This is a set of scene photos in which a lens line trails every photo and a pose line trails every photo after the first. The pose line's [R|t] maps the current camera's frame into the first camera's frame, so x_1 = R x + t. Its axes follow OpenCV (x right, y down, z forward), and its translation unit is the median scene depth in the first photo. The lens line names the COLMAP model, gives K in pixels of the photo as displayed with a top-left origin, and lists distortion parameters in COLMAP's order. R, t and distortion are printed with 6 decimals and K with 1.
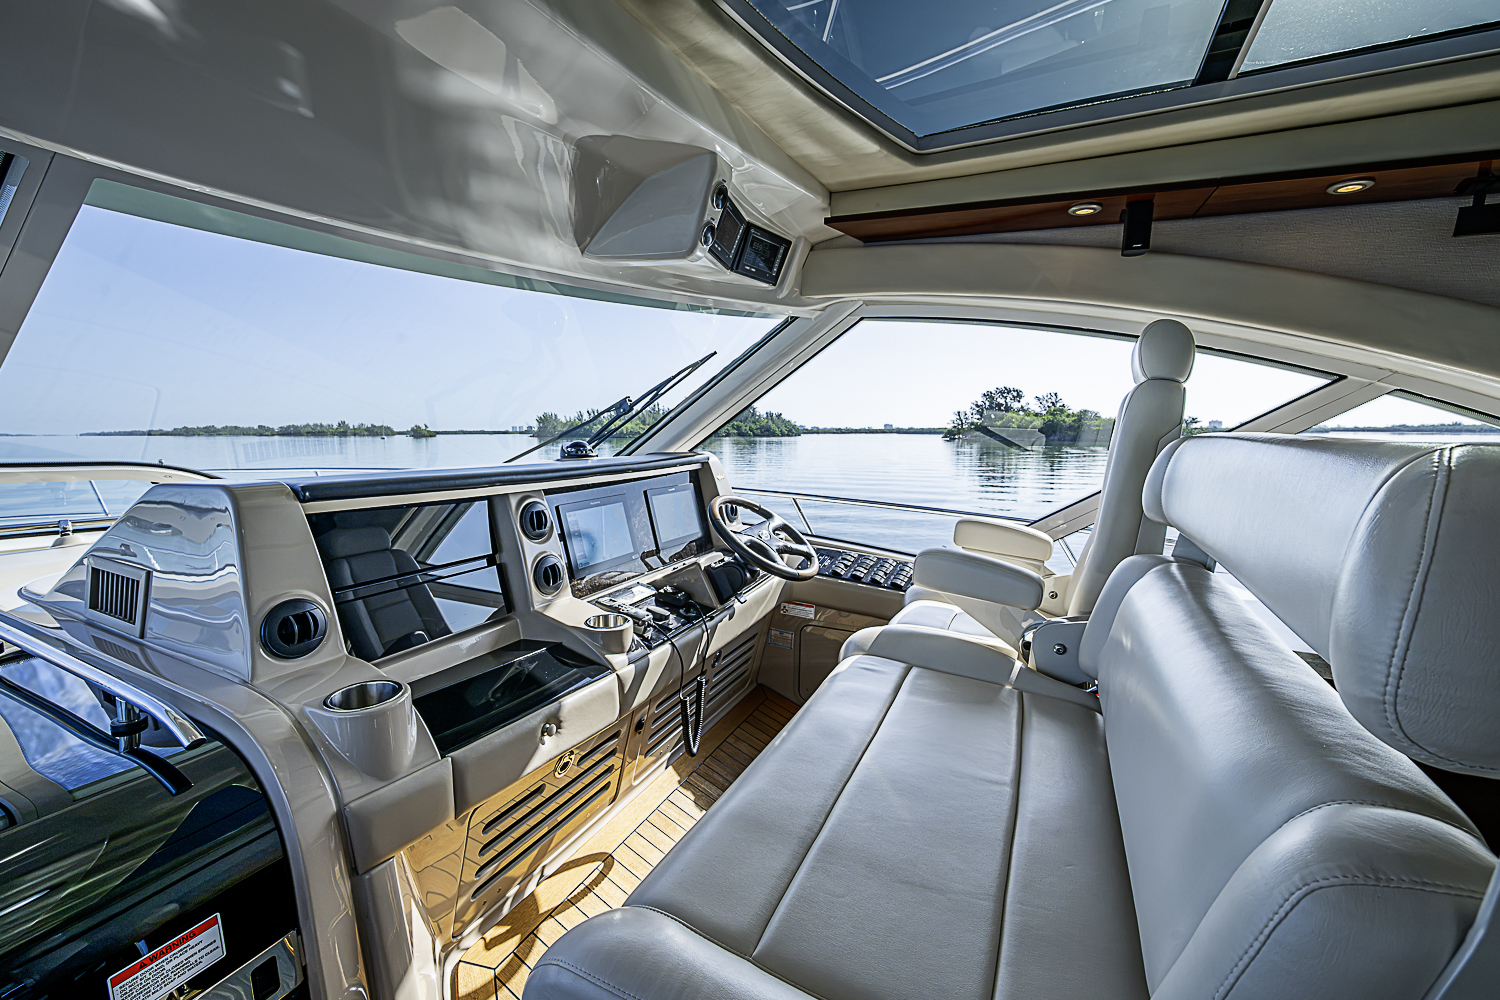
lens RADIAL K [[597.2, 0, 746.9], [0, 597.2, 491.6], [0, 0, 1]] dist [-0.002255, 0.000177]
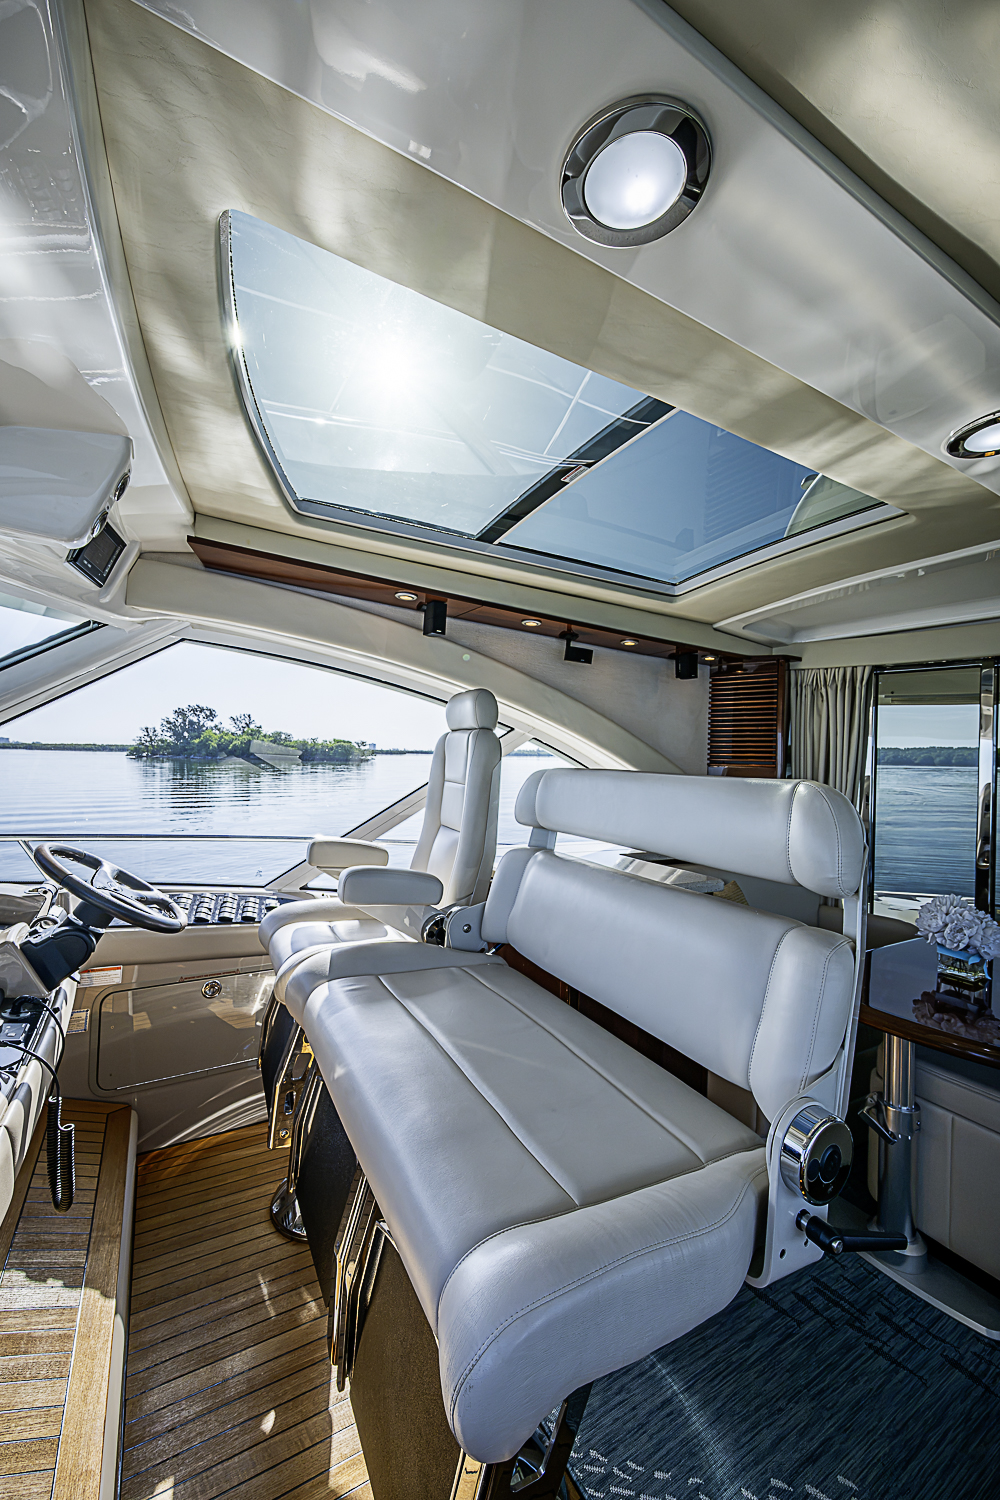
lens RADIAL K [[597.2, 0, 493.5], [0, 597.2, 747.6], [0, 0, 1]] dist [-0.002255, 0.000177]
pose [[0.576565, 0.020588, 0.816792, -0.386271], [0.065215, 0.995333, -0.071123, -0.028352], [-0.814444, 0.094274, 0.572532, 0.106177]]
